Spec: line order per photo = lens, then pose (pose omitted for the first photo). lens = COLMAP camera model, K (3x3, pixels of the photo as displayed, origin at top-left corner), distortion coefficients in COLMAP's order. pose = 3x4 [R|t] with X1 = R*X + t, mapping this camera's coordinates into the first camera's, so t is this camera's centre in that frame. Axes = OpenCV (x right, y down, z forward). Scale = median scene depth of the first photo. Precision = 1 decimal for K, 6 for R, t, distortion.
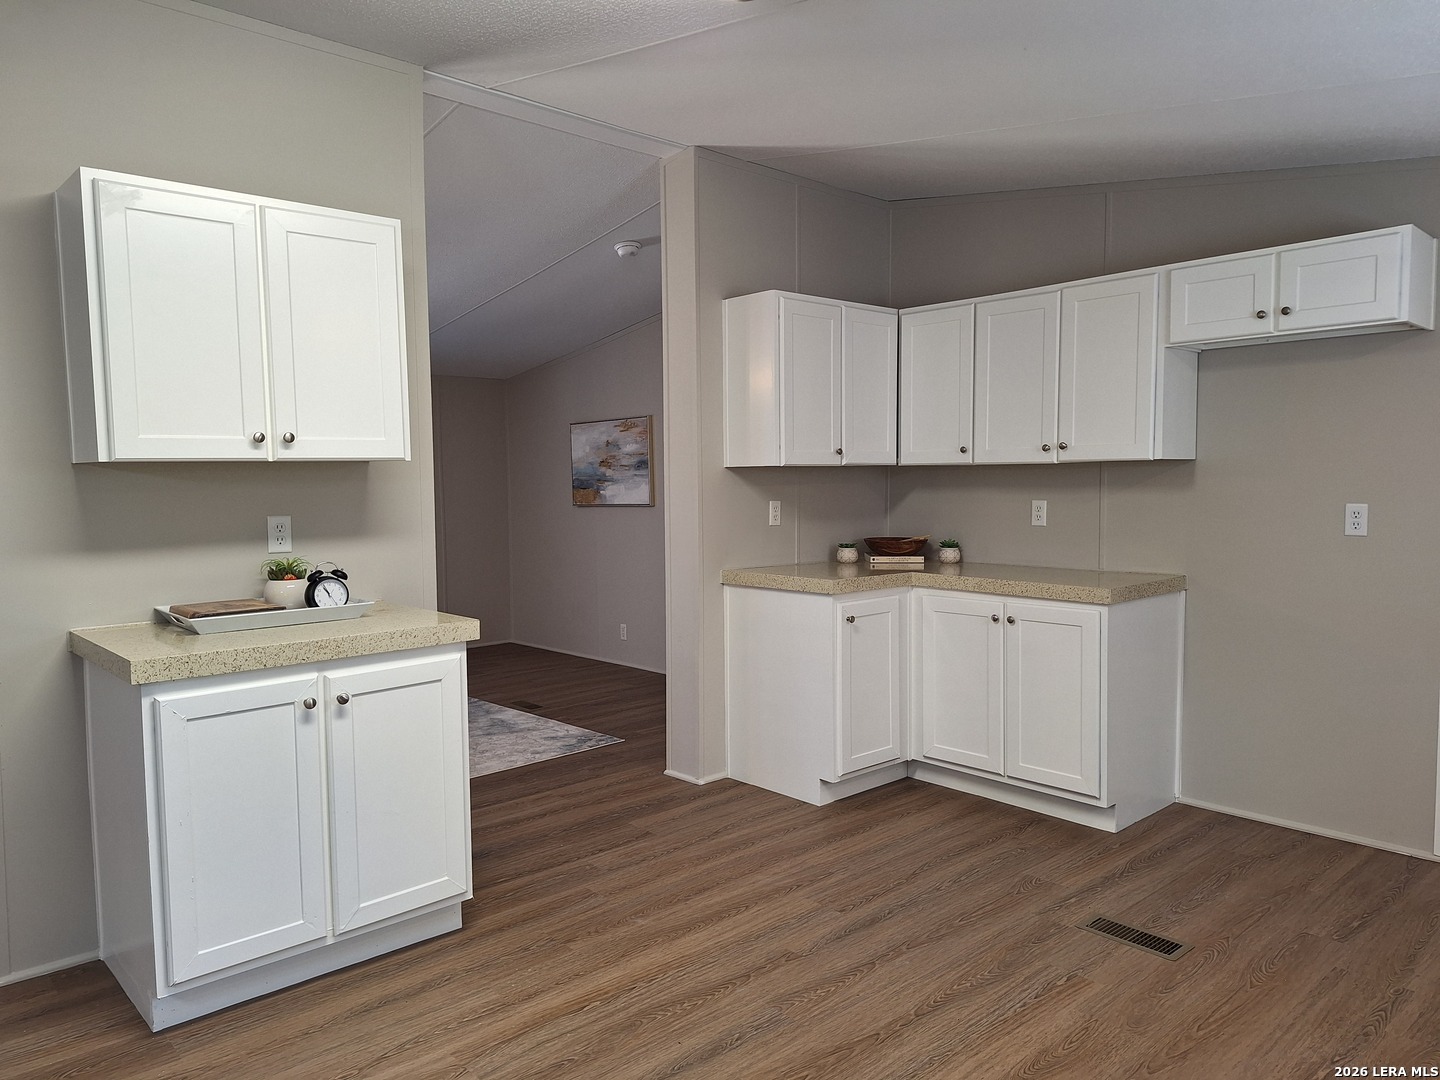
lens RADIAL K [[990.1, 0, 719.2], [0, 990.1, 556.4], [0, 0, 1]] dist [0.007329, 0.001709]
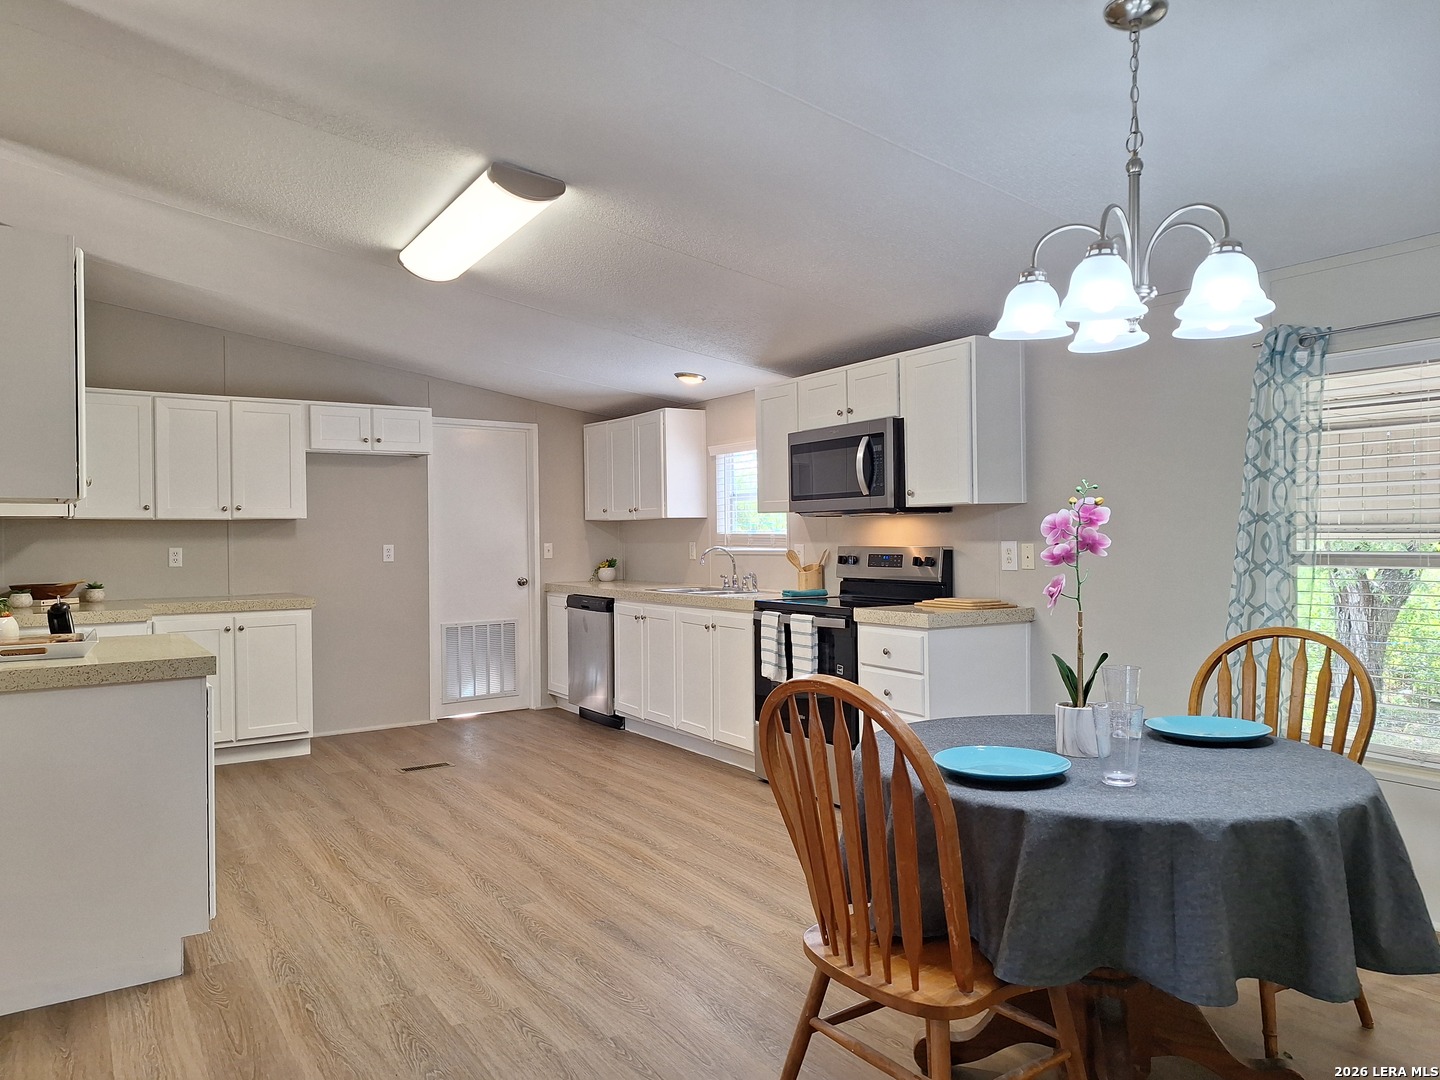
lens RADIAL K [[990.1, 0, 719.2], [0, 990.1, 556.4], [0, 0, 1]] dist [0.007329, 0.001709]
pose [[0.157588, -0.013244, 0.987416, -1.129729], [0.086830, 0.996223, -0.000496, 0.024619], [-0.983680, 0.085815, 0.158143, 0.095309]]
